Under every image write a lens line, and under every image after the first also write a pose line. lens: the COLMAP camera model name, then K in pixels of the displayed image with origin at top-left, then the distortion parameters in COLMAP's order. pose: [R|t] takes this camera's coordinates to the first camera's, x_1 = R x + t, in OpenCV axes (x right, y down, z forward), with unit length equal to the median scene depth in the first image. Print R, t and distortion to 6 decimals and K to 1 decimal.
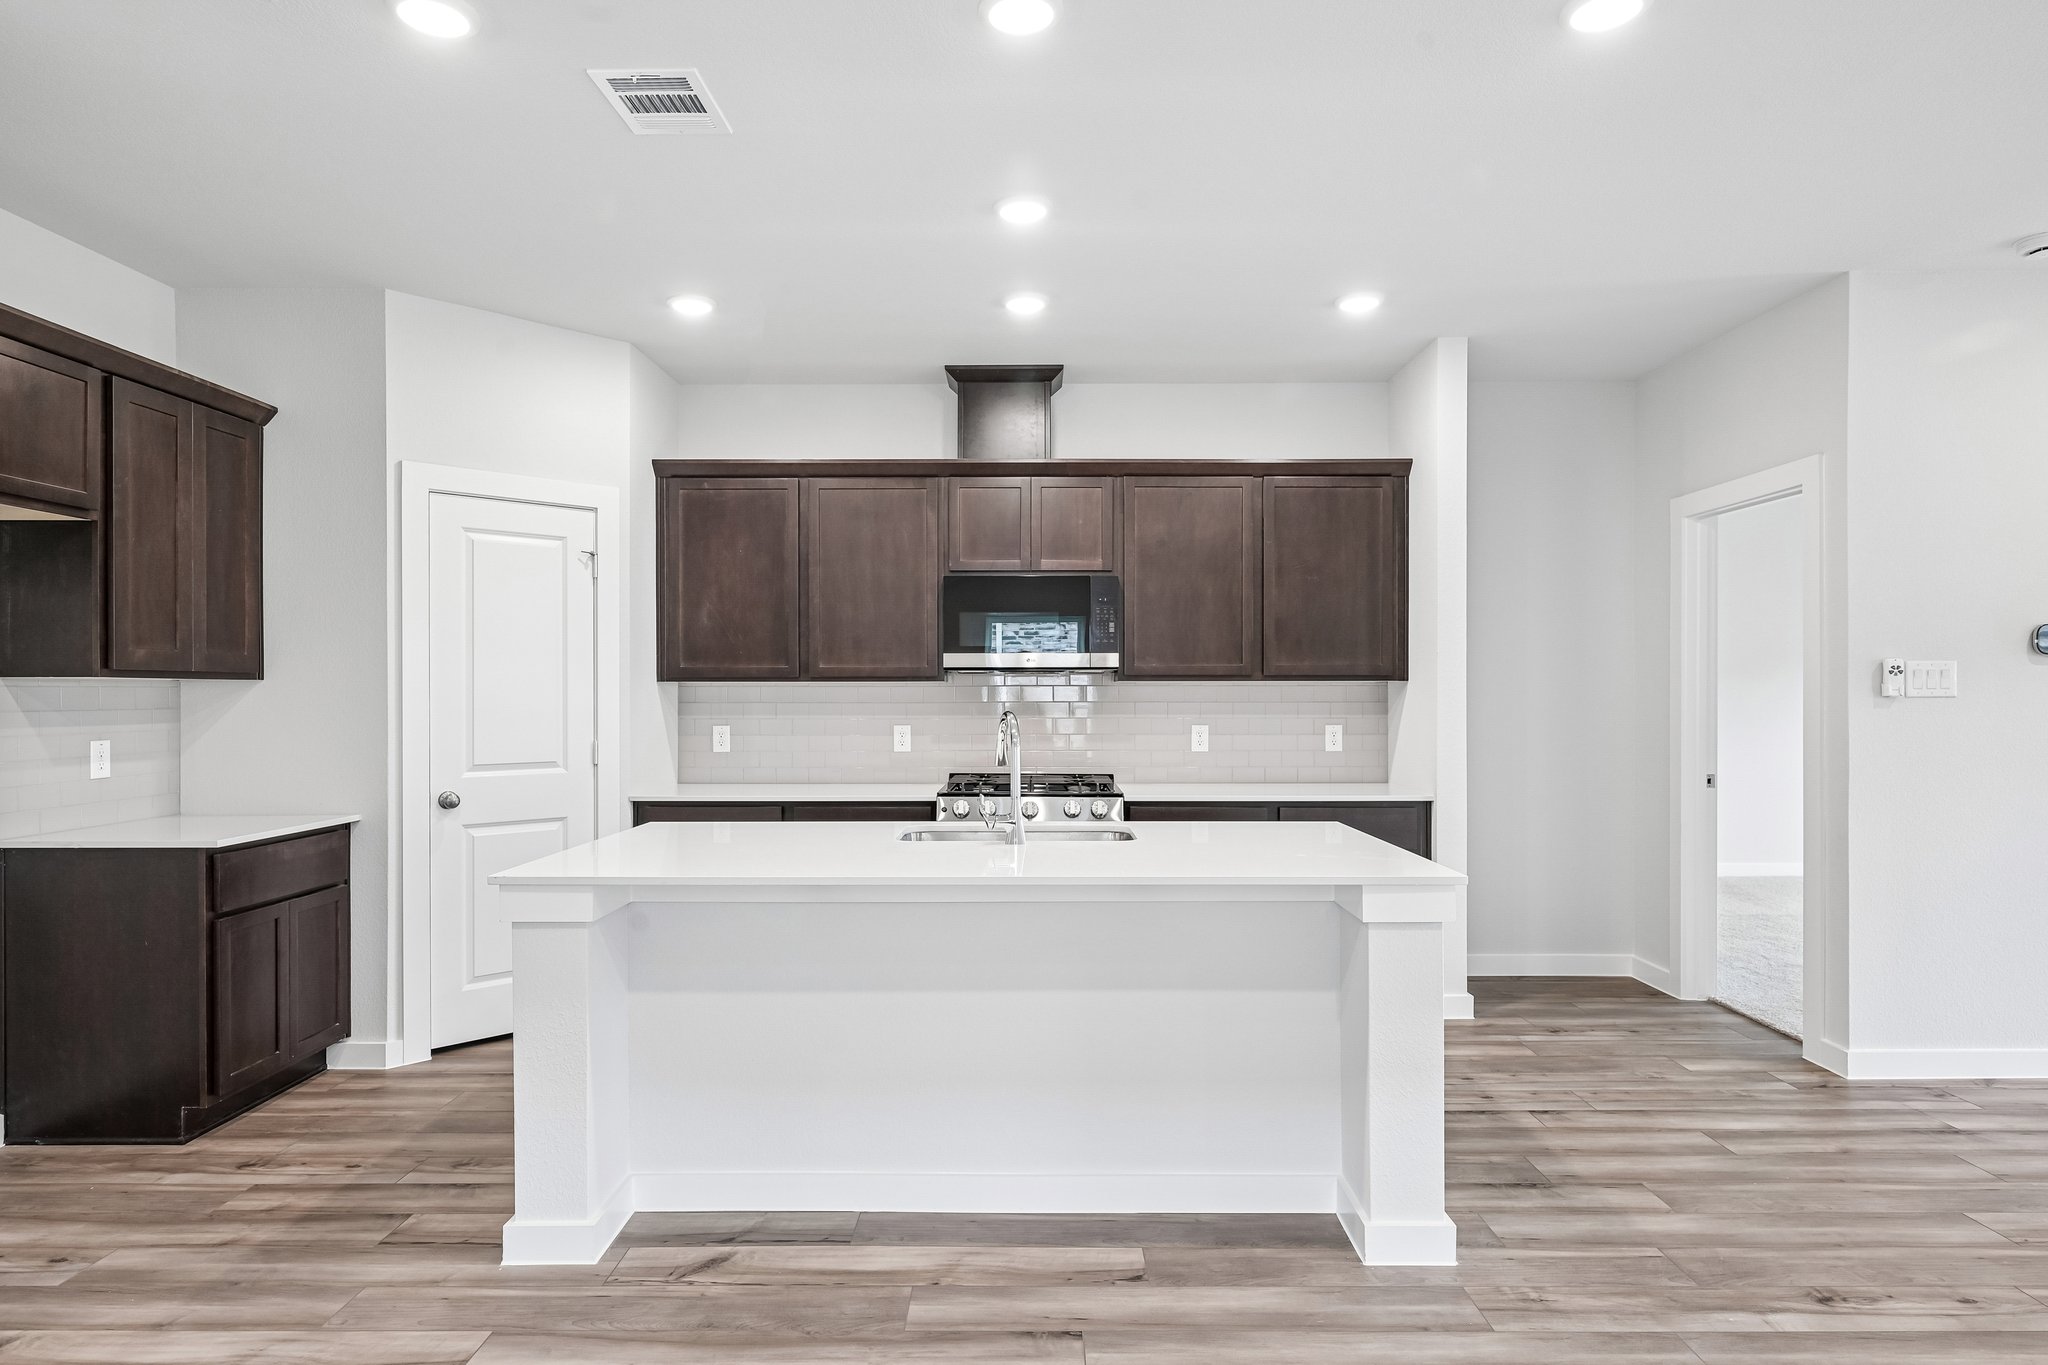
lens RADIAL K [[1168.7, 0, 1024.0], [0, 1168.7, 682.5], [0, 0, 1]] dist [0.001066, 0.000403]
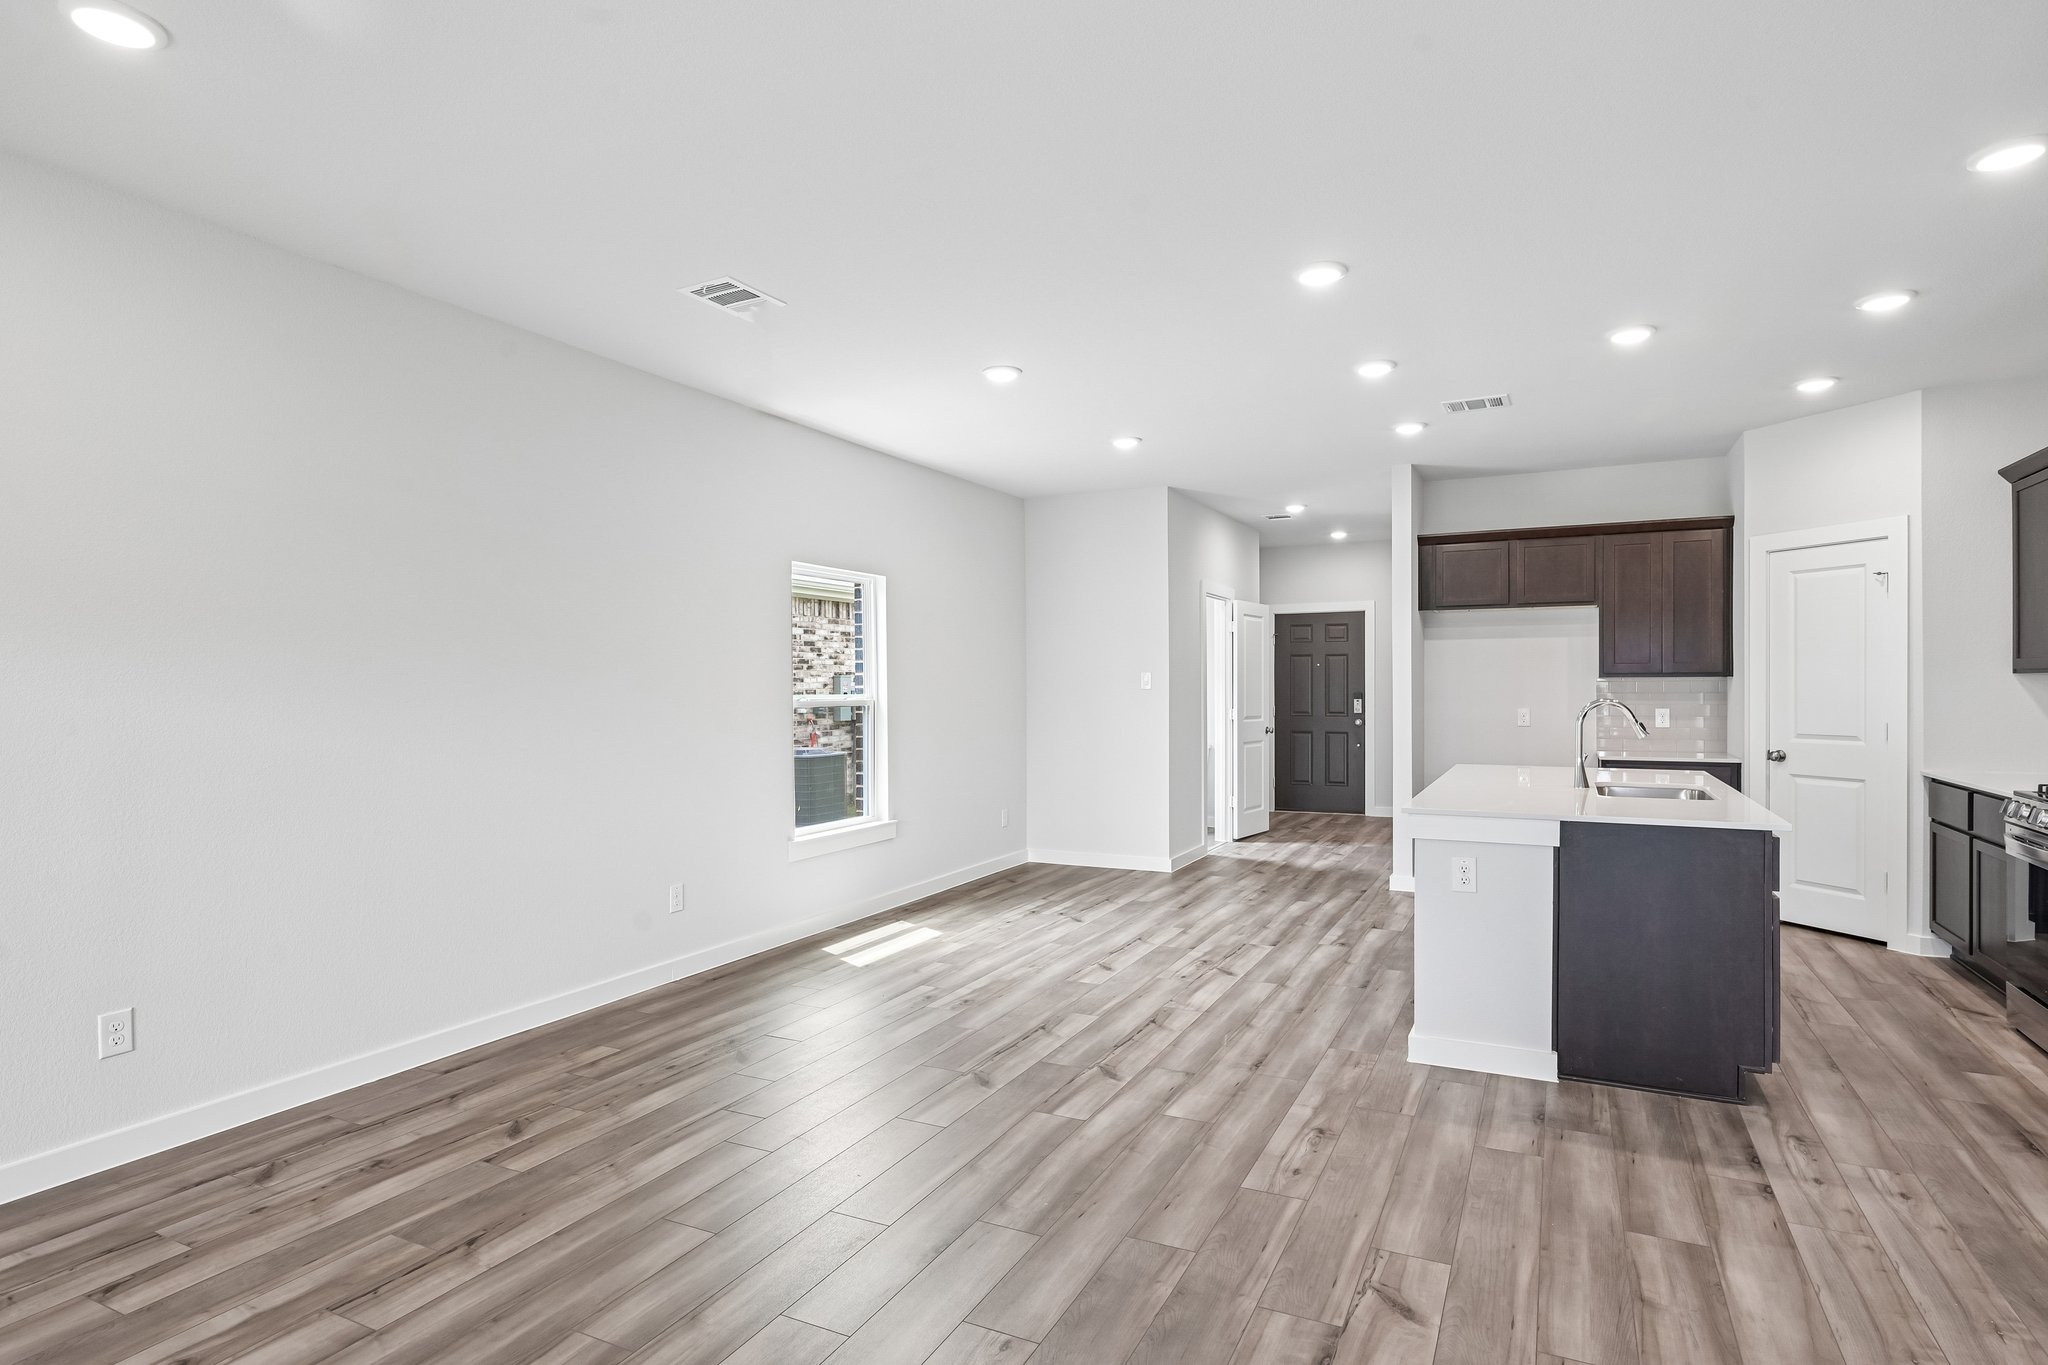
lens RADIAL K [[1063.0, 0, 1024.0], [0, 1063.0, 682.5], [0, 0, 1]] dist [-0.000384, -0.000177]
pose [[-0.444190, 0.000876, -0.895932, 1.533506], [0.011281, 0.999926, -0.004615, 0.002317], [0.895862, -0.012157, -0.444167, 0.978155]]
